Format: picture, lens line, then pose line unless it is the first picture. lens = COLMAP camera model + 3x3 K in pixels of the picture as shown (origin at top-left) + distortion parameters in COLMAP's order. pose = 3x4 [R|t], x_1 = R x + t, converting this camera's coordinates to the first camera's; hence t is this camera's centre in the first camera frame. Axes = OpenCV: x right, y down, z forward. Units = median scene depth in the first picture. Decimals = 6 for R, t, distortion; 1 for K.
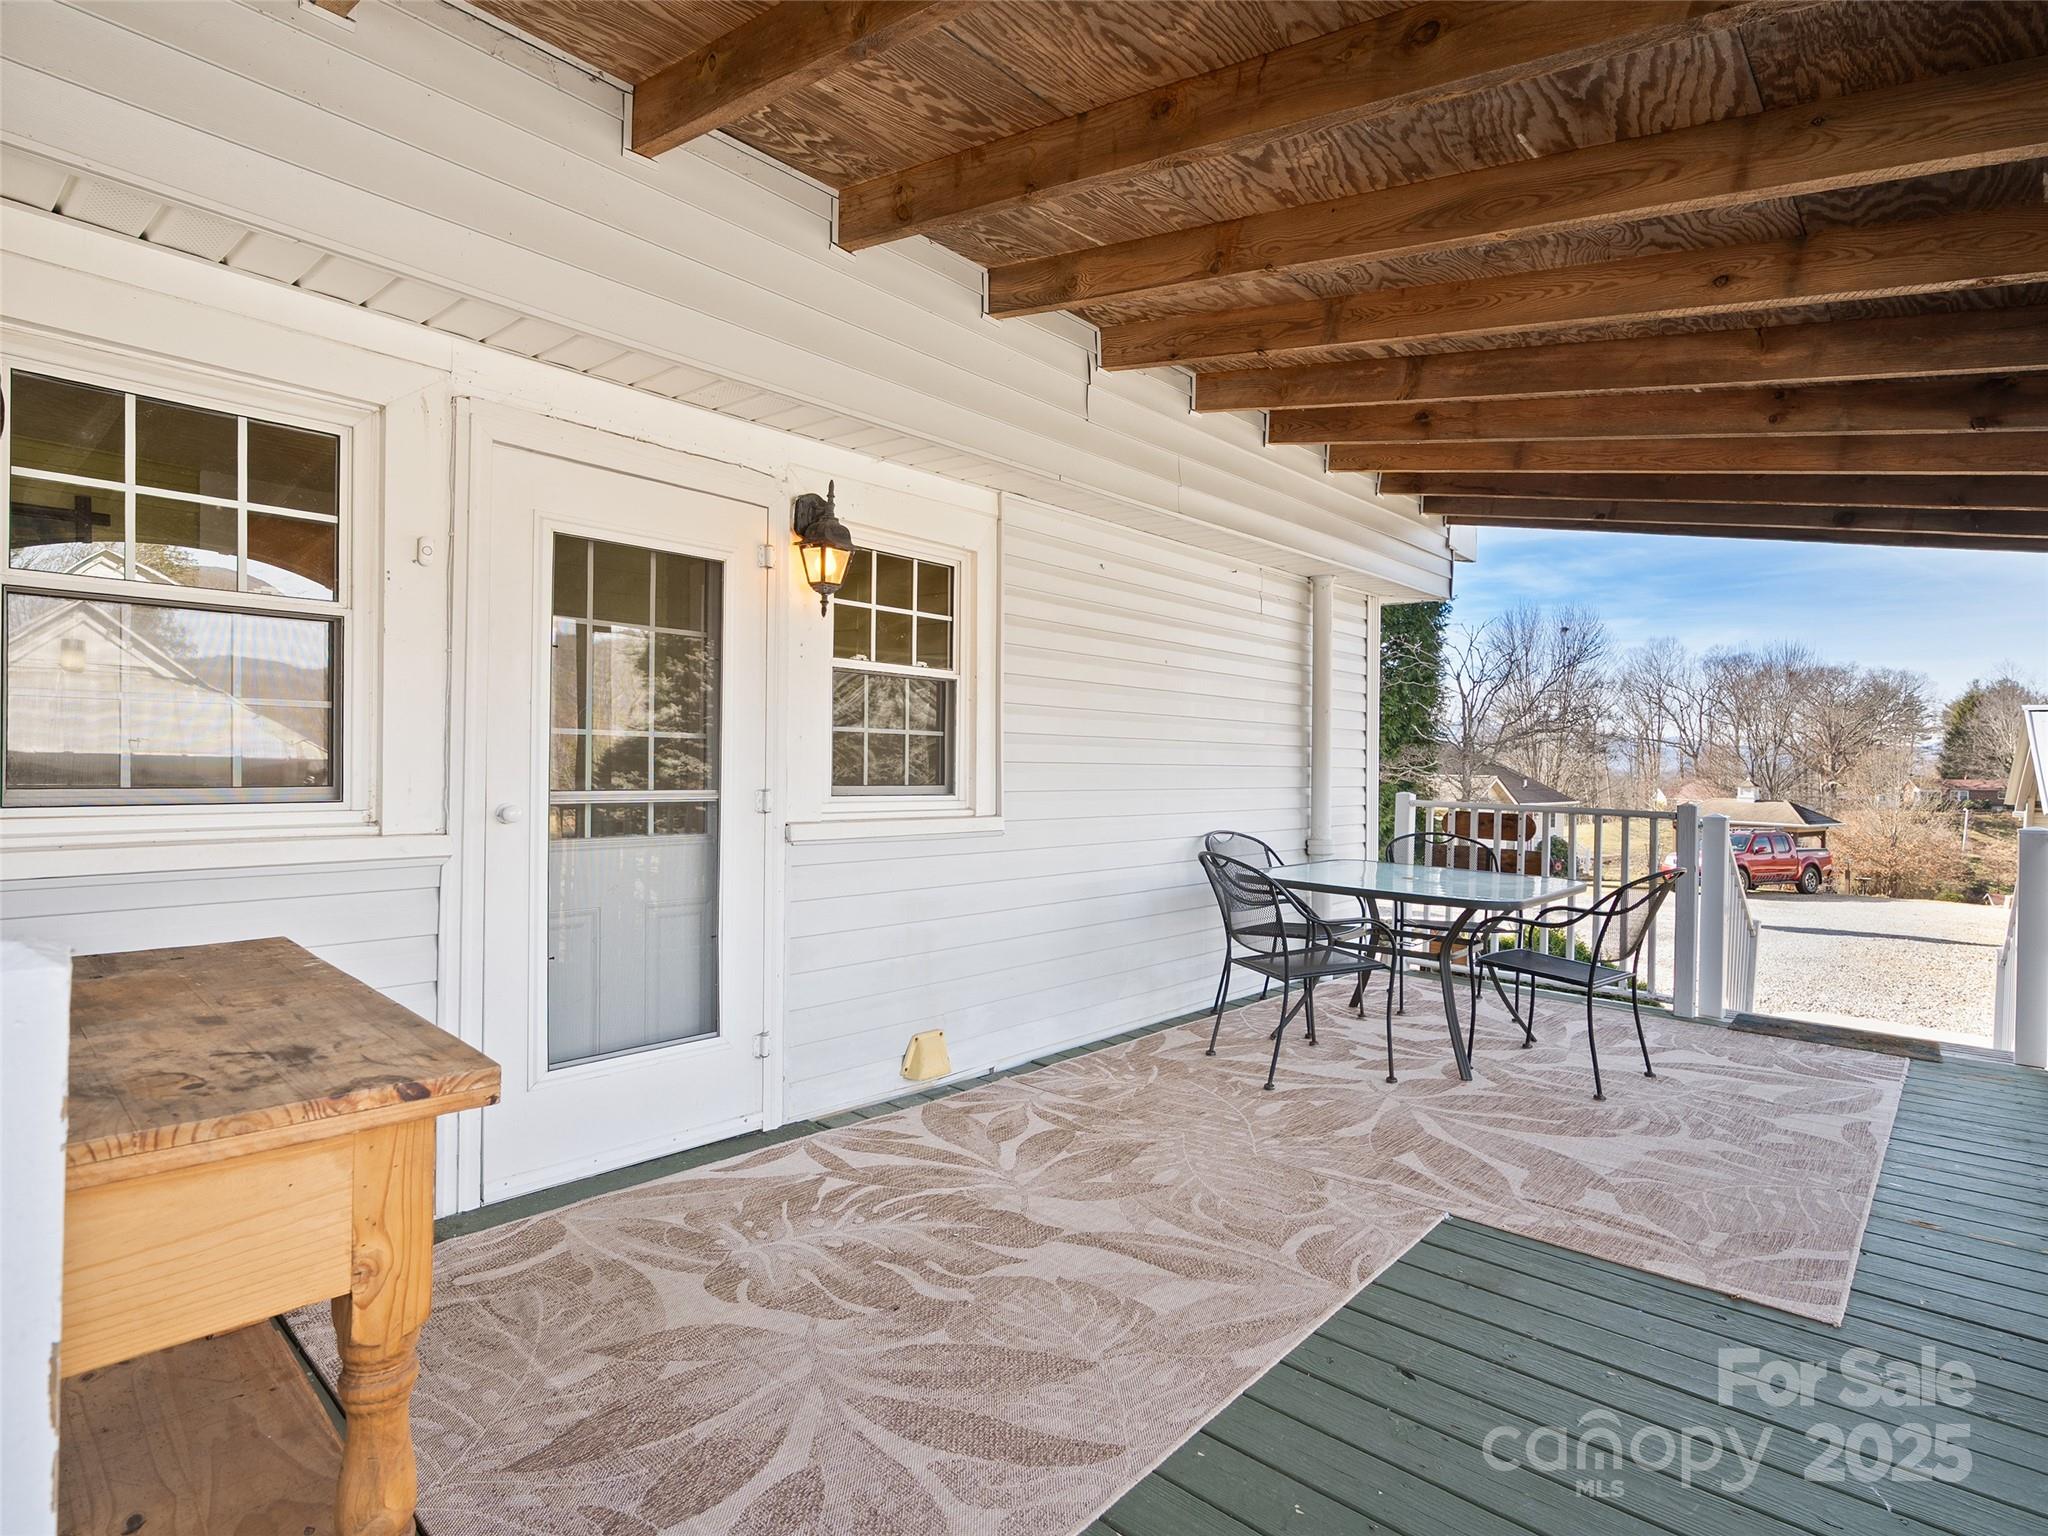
lens RADIAL K [[1044.1, 0, 1025.3], [0, 1044.1, 773.6], [0, 0, 1]] dist [-0.002616, -0.000653]
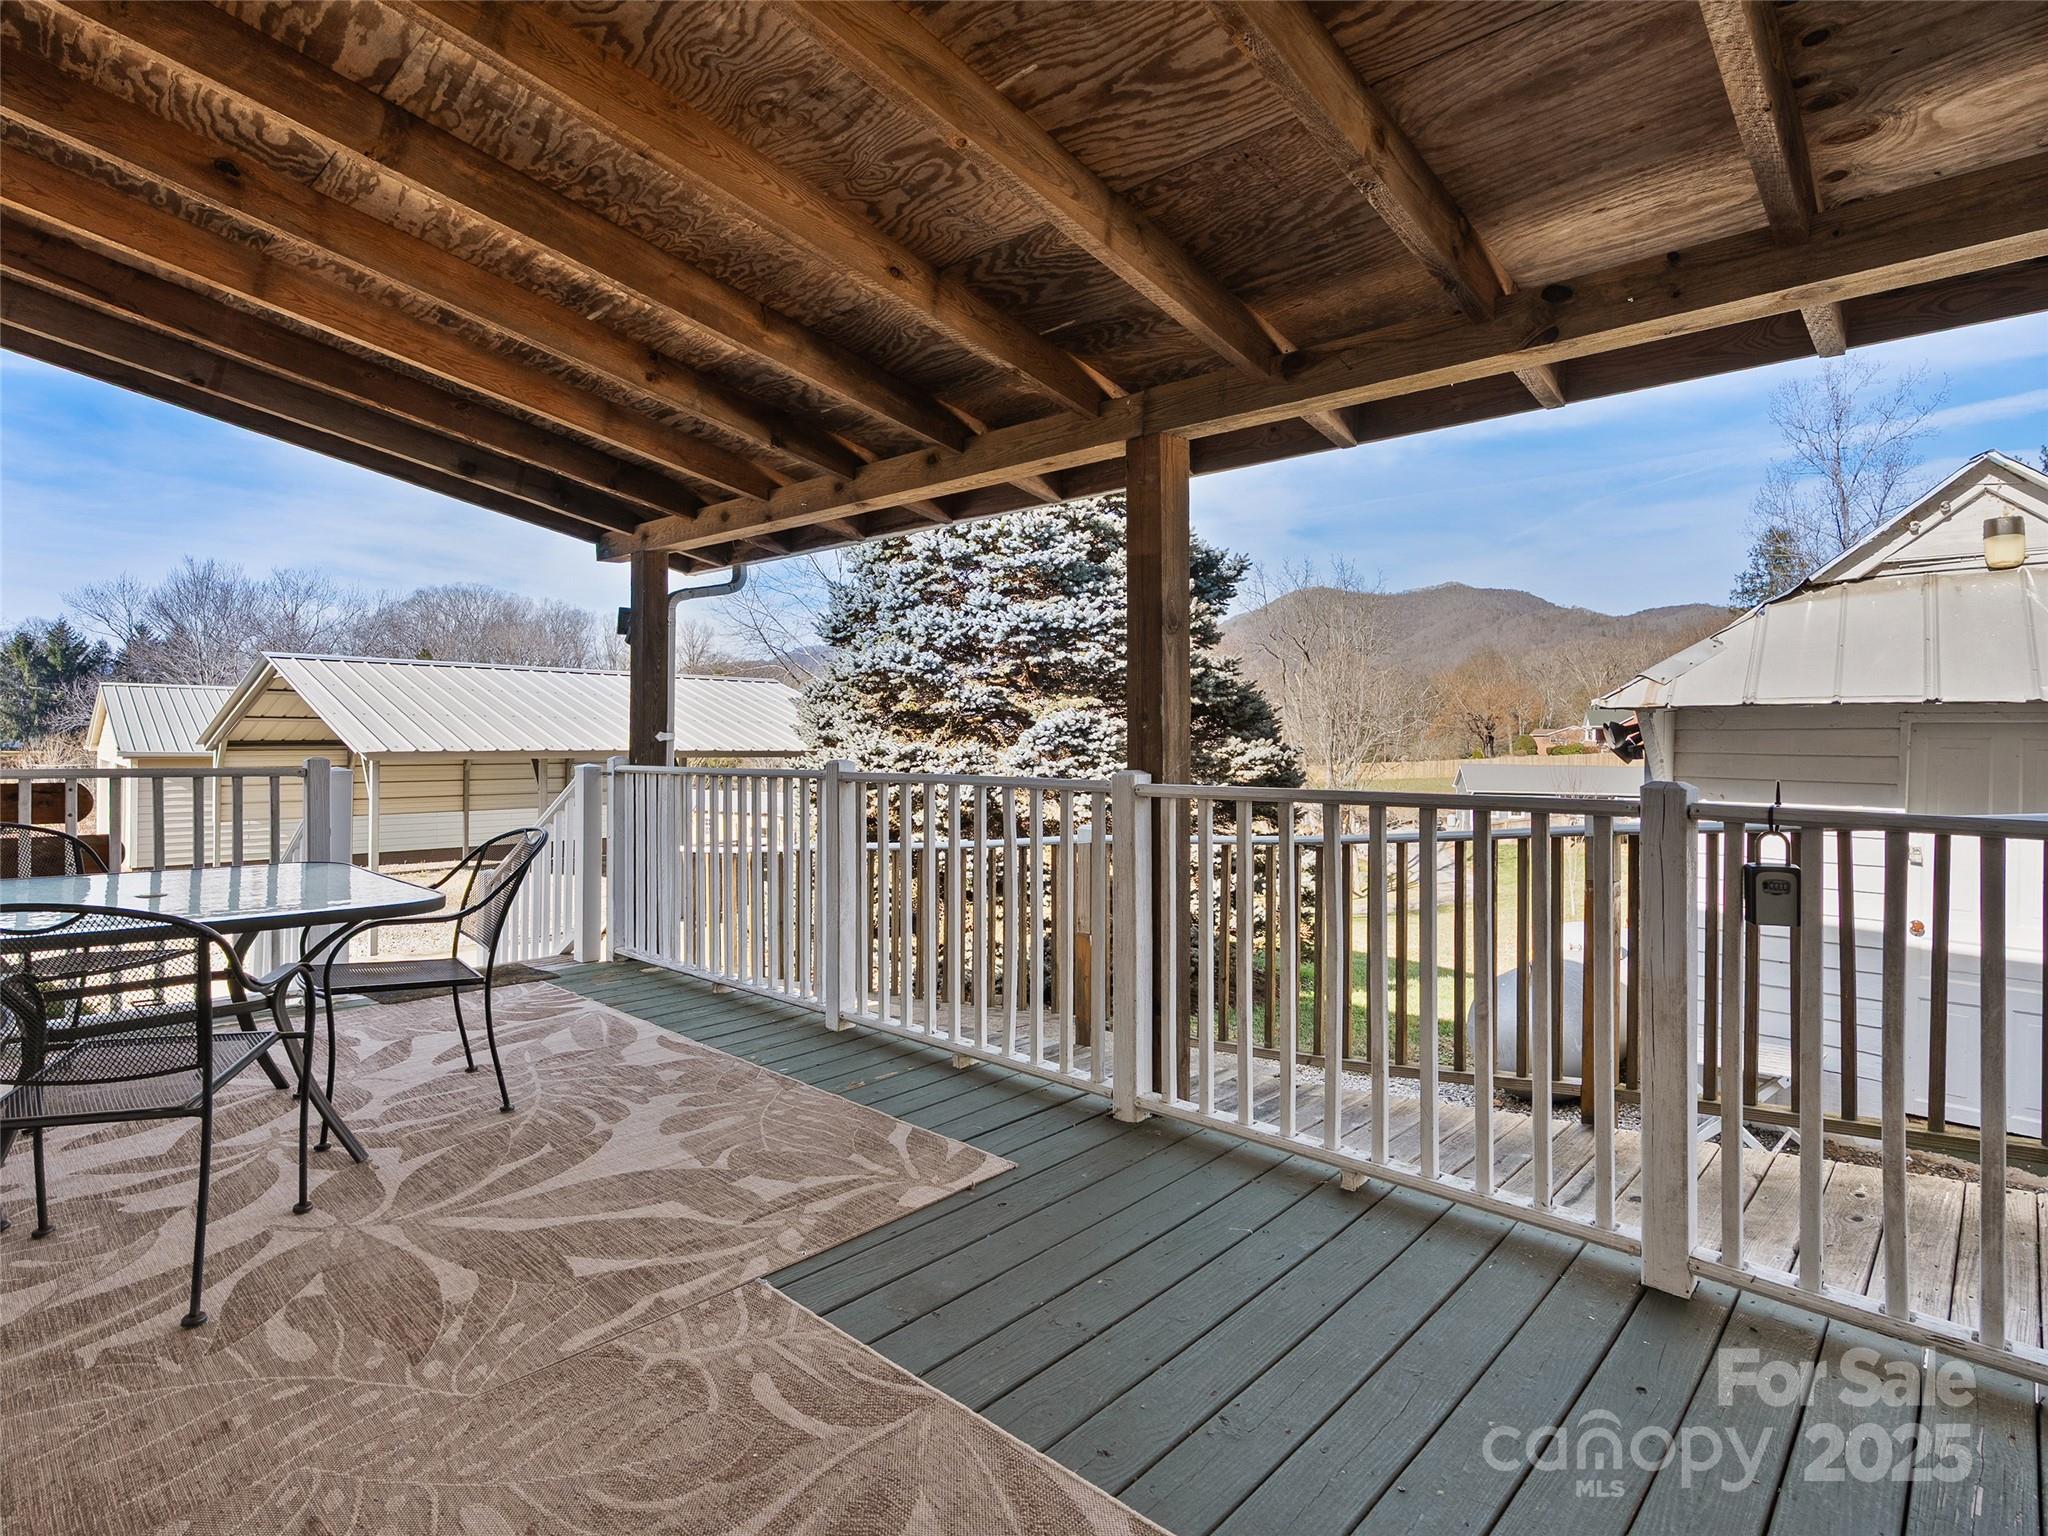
lens RADIAL K [[1044.1, 0, 1038.9], [0, 1044.1, 732.4], [0, 0, 1]] dist [-0.002616, -0.000653]
pose [[0.025216, -0.016942, 0.999538, -0.326124], [-0.003664, 0.999848, 0.017039, -0.011966], [-0.999675, -0.004092, 0.025150, 0.645278]]
